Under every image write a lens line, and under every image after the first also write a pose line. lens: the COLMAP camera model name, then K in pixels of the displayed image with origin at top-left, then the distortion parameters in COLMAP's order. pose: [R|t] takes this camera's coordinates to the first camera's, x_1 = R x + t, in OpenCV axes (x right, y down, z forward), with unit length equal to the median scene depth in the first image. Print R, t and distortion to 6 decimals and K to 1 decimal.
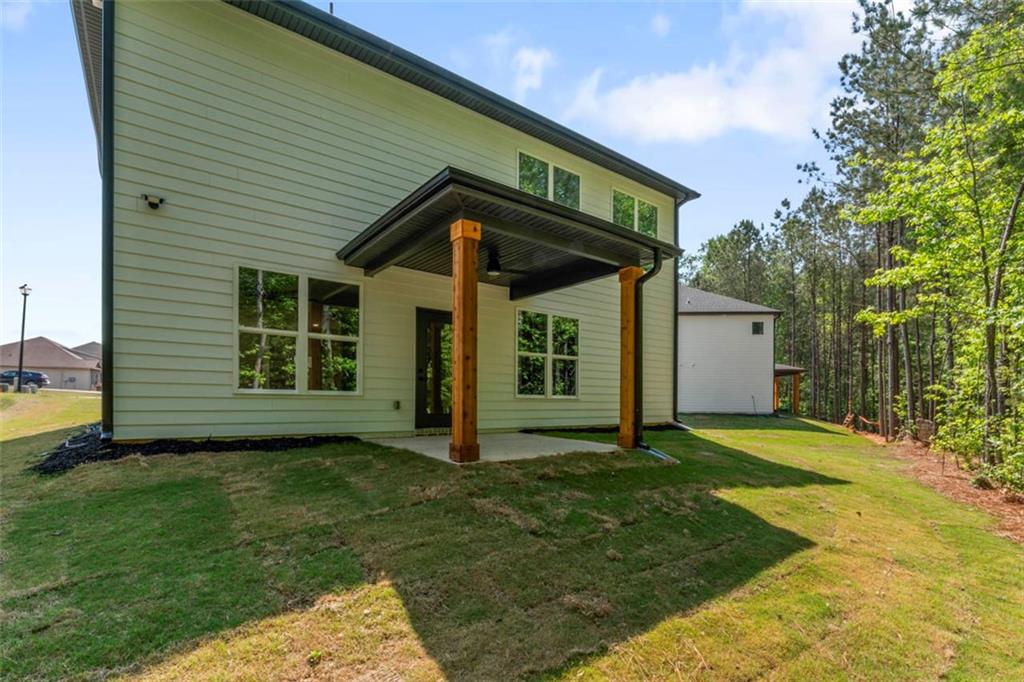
lens RADIAL K [[501.5, 0, 510.0], [0, 501.5, 408.3], [0, 0, 1]] dist [-0.012332, 0.000088]
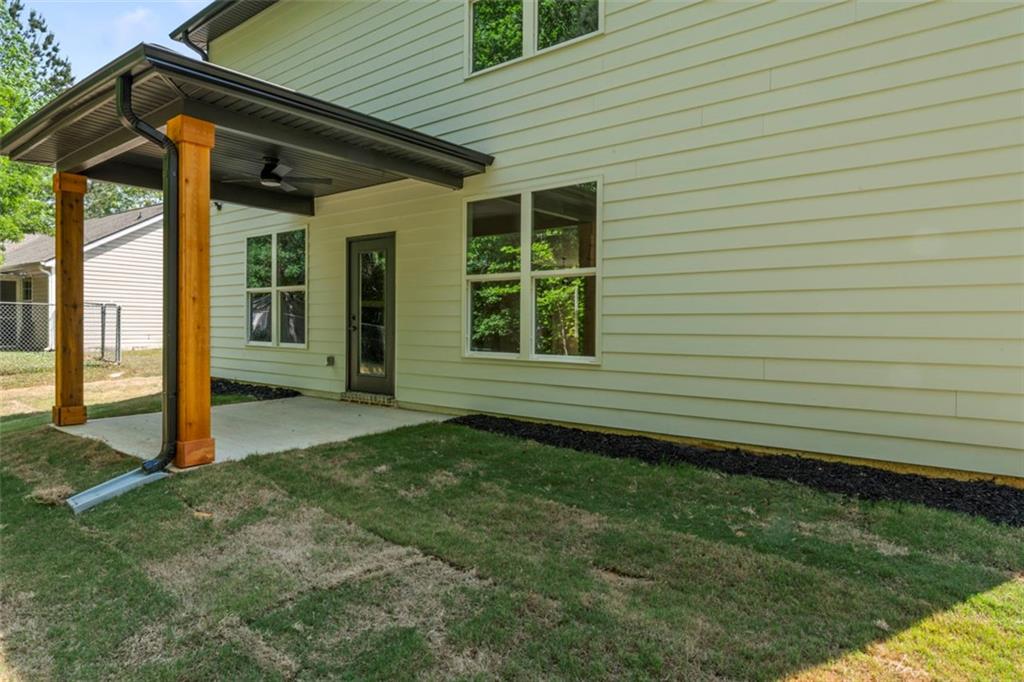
lens RADIAL K [[626.4, 0, 512.0], [0, 626.4, 341.0], [0, 0, 1]] dist [-0.020906, -0.000414]
pose [[0.204445, 0.011166, -0.978814, 0.846283], [-0.025083, 0.999666, 0.006165, -0.052522], [0.978557, 0.023291, 0.204657, 1.075507]]
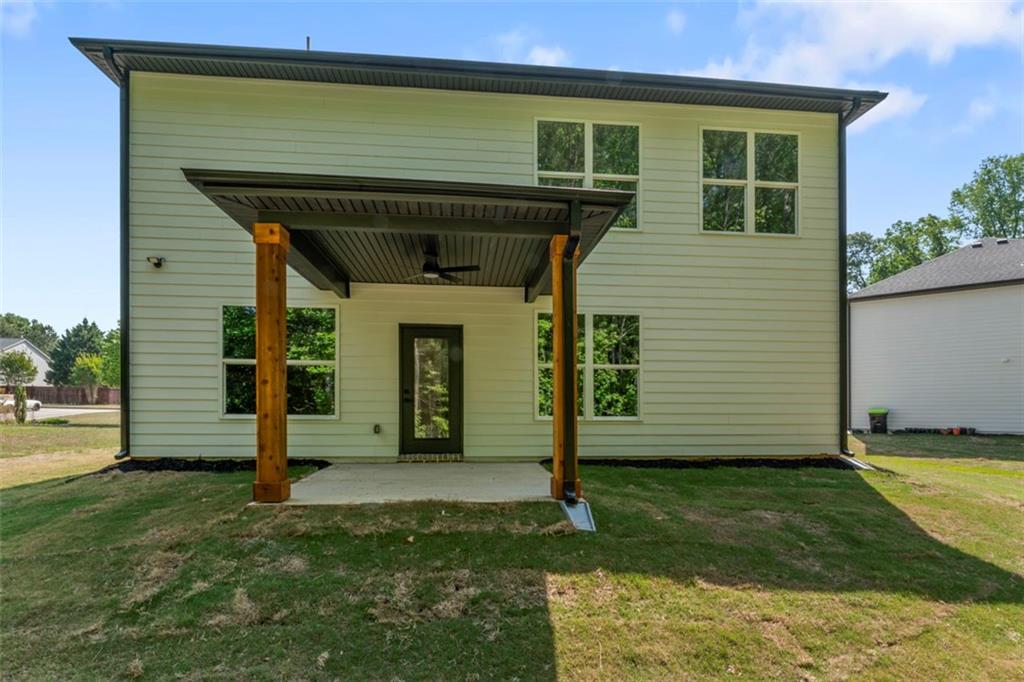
lens RADIAL K [[501.5, 0, 510.0], [0, 501.5, 408.3], [0, 0, 1]] dist [-0.012332, 0.000088]
pose [[0.834169, -0.008900, -0.551436, 0.501582], [-0.003841, 0.999752, -0.021946, -0.025416], [0.551495, 0.020424, 0.833928, 0.349068]]
